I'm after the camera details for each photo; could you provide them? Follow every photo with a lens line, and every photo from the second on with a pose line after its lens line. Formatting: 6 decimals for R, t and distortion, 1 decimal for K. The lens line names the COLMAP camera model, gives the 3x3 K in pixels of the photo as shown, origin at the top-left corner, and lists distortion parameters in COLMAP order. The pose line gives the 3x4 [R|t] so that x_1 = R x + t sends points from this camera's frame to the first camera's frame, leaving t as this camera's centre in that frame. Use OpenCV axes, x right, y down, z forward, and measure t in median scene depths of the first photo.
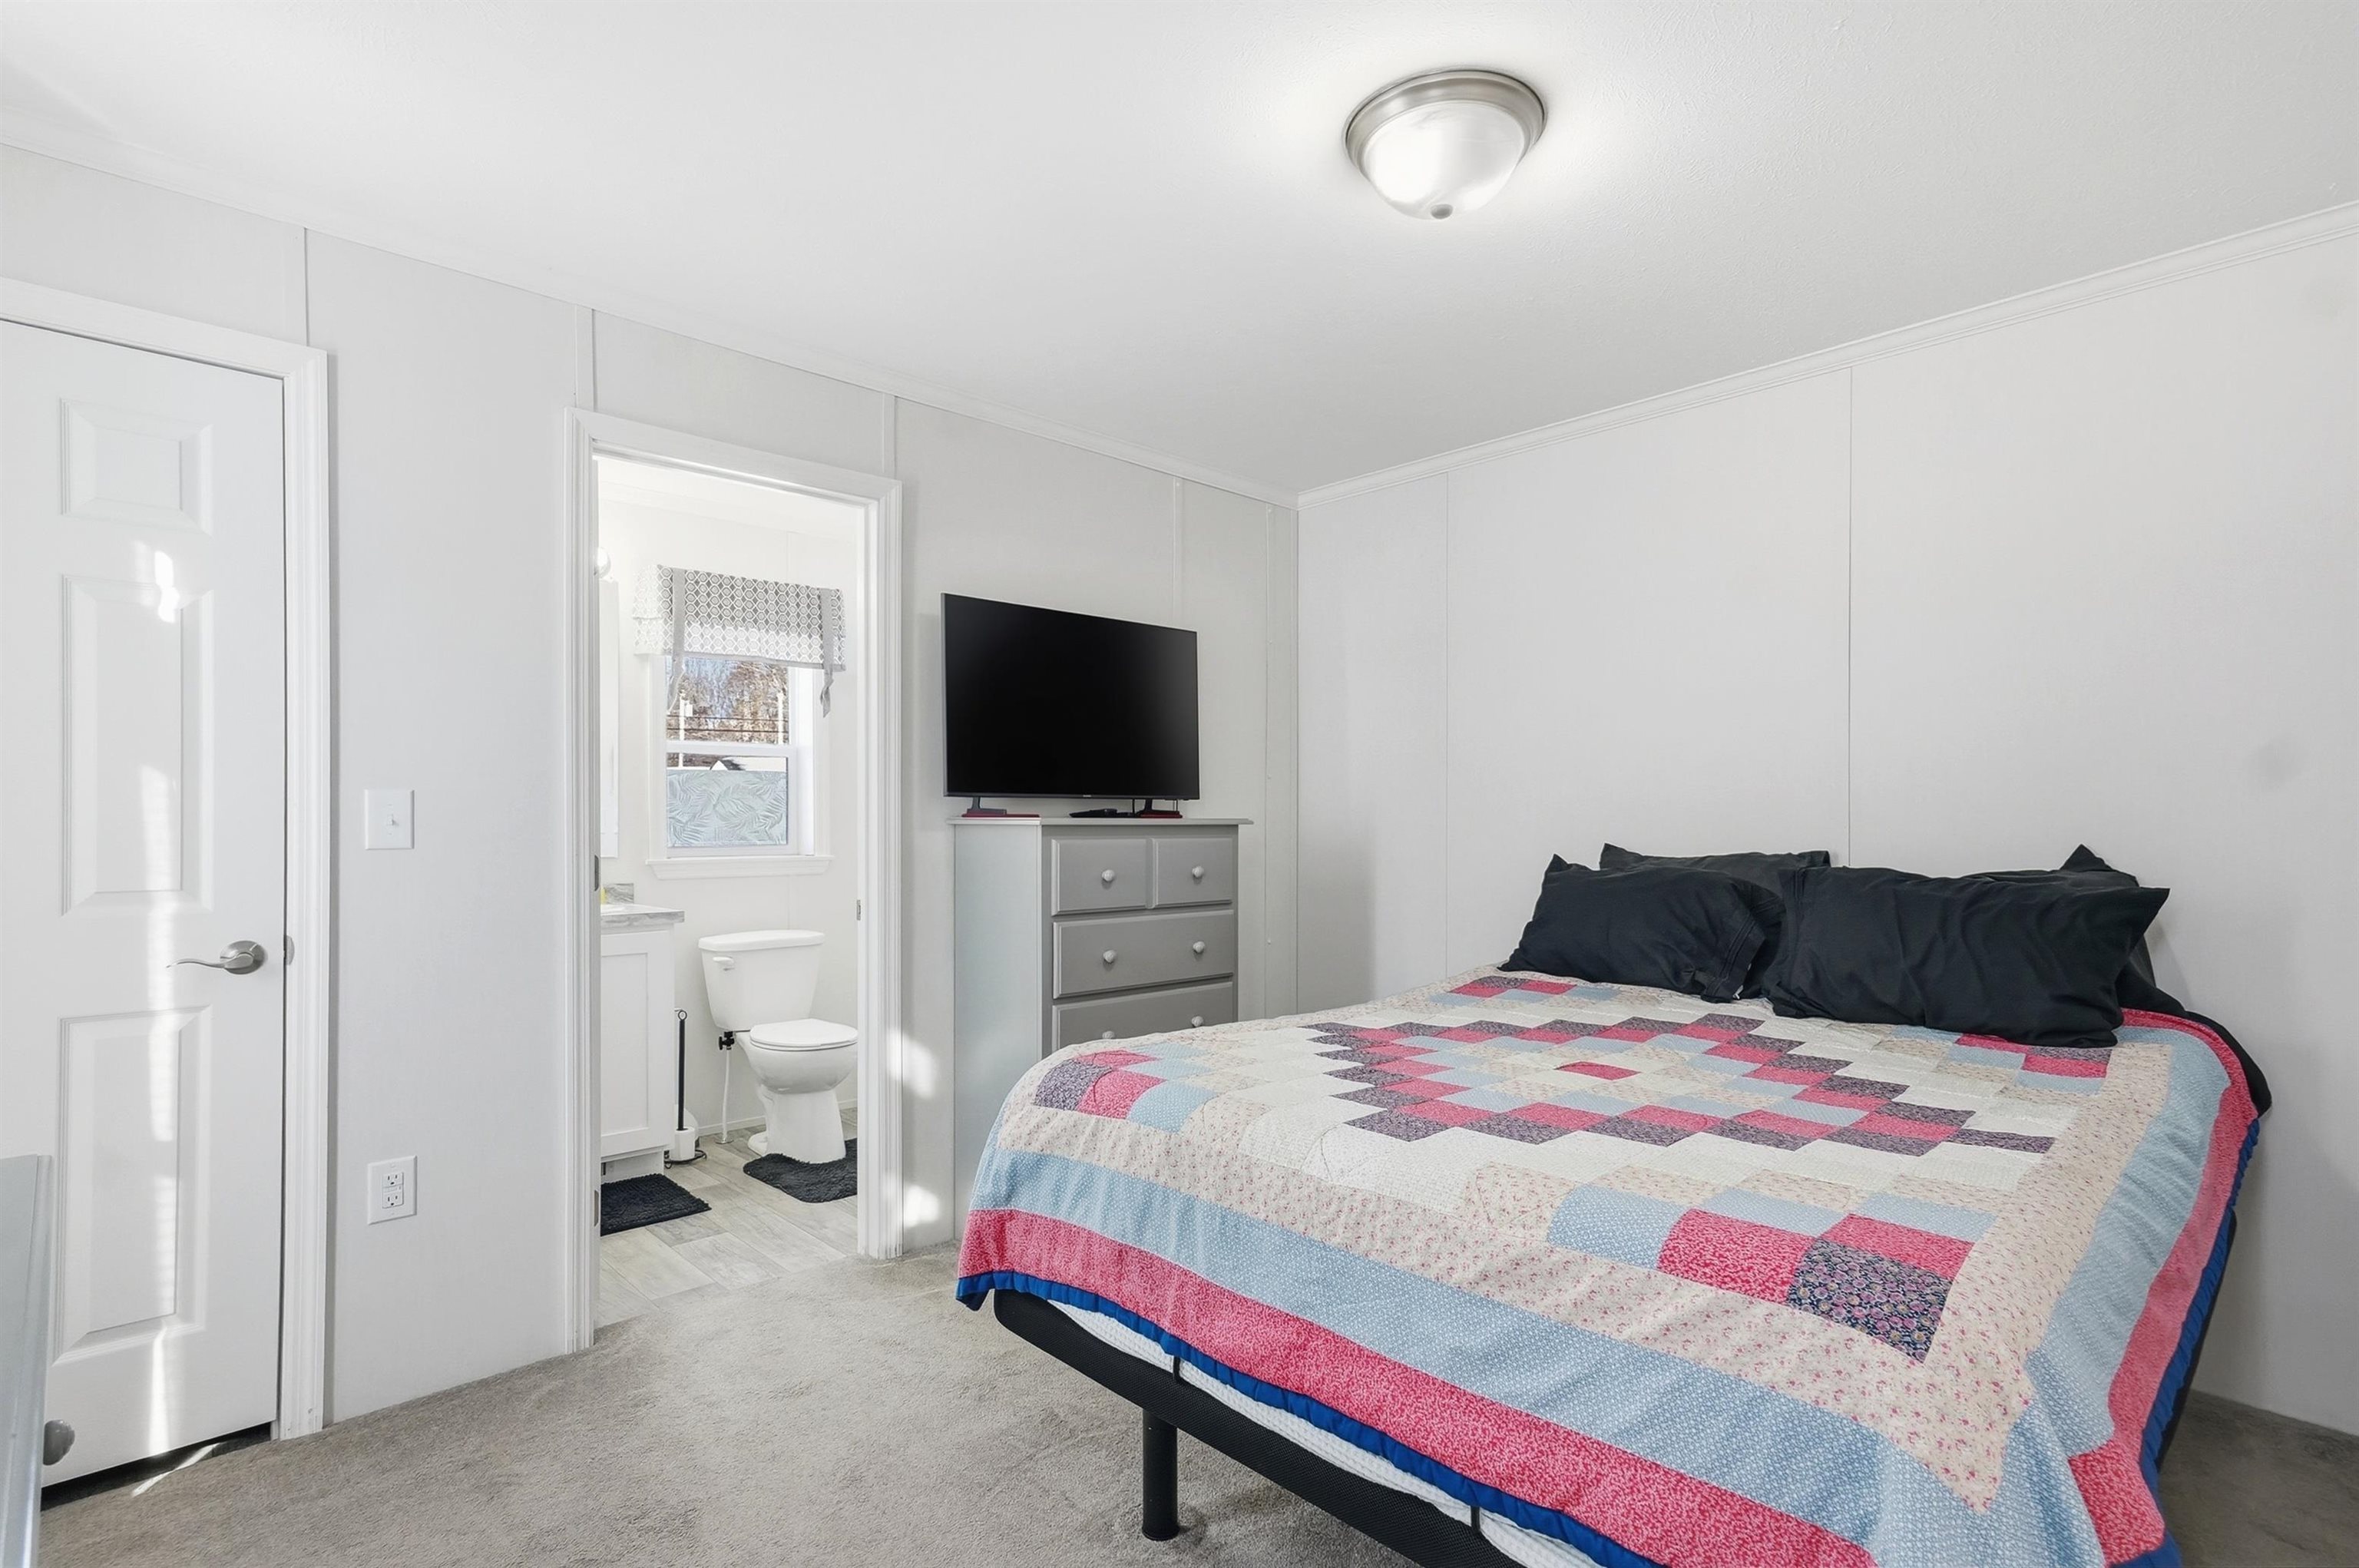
lens RADIAL K [[1167.3, 0, 1186.8], [0, 1167.3, 808.5], [0, 0, 1]] dist [0.018428, 0.007308]
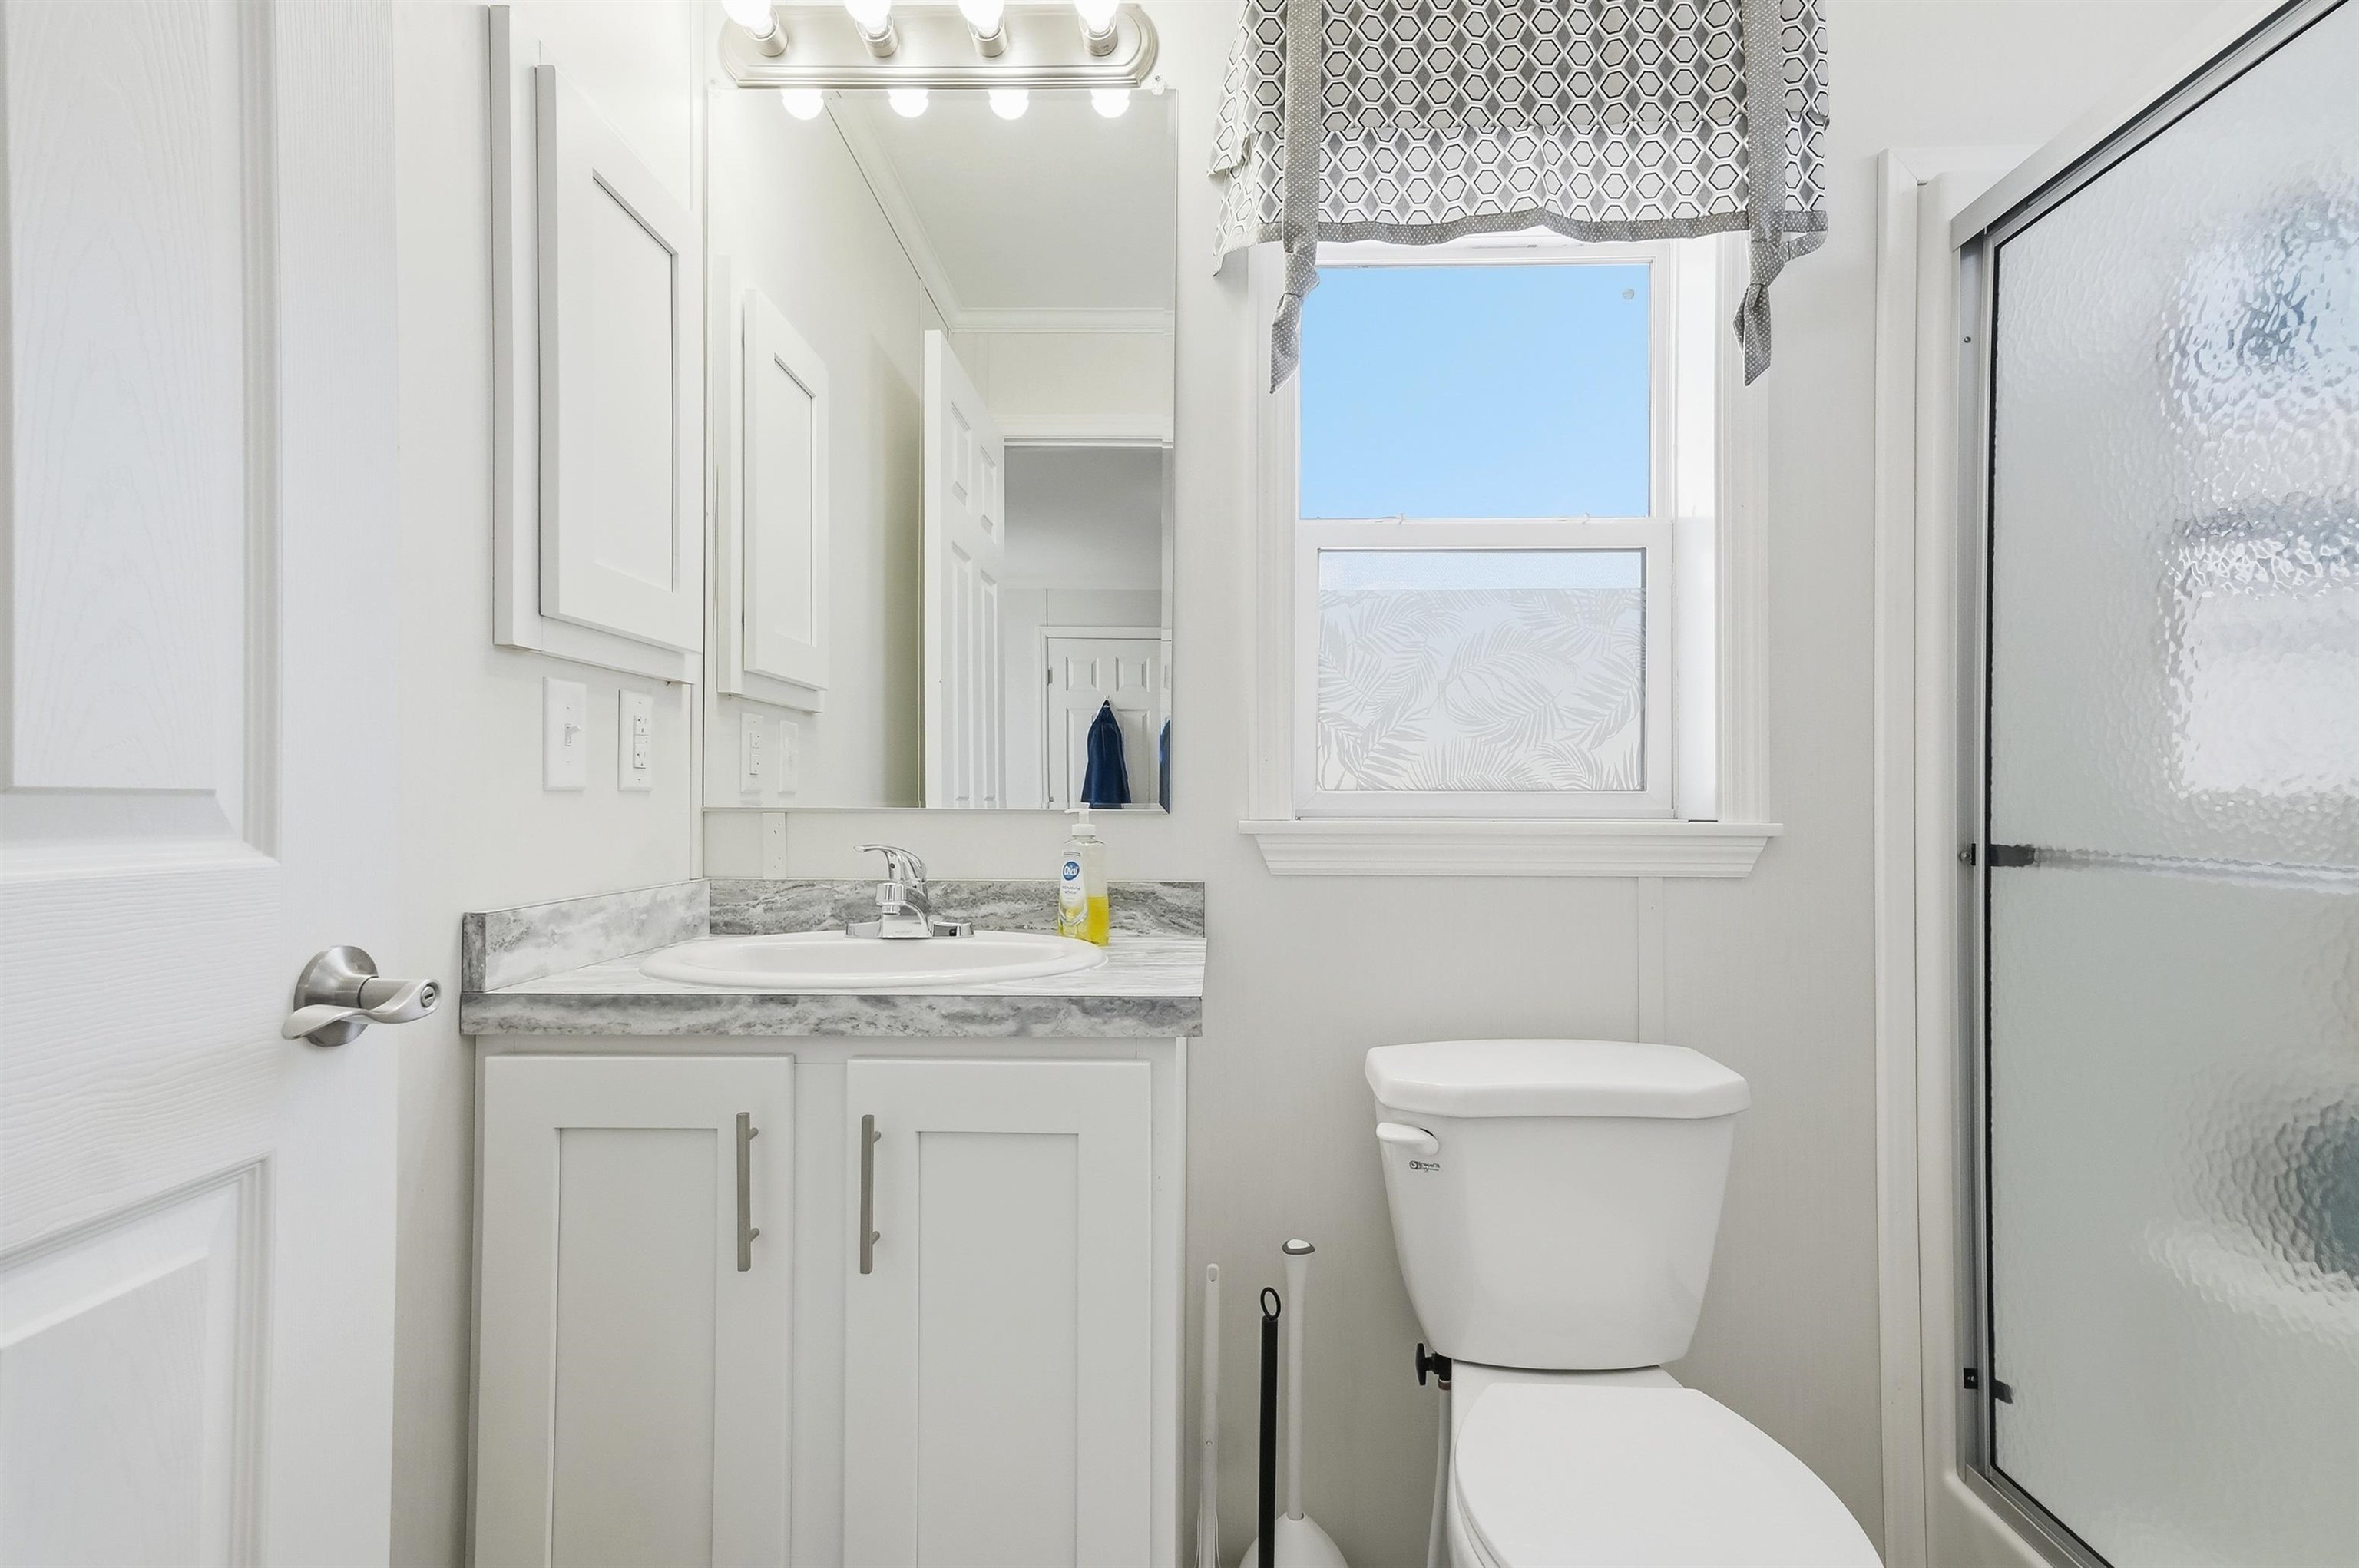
lens RADIAL K [[1167.3, 0, 1182.0], [0, 1167.3, 788.8], [0, 0, 1]] dist [0.018428, 0.007308]
pose [[0.712886, 0.003115, -0.701273, -0.238386], [-0.002559, 0.999995, 0.001840, 0.037116], [0.701275, 0.000483, 0.712891, 0.809620]]
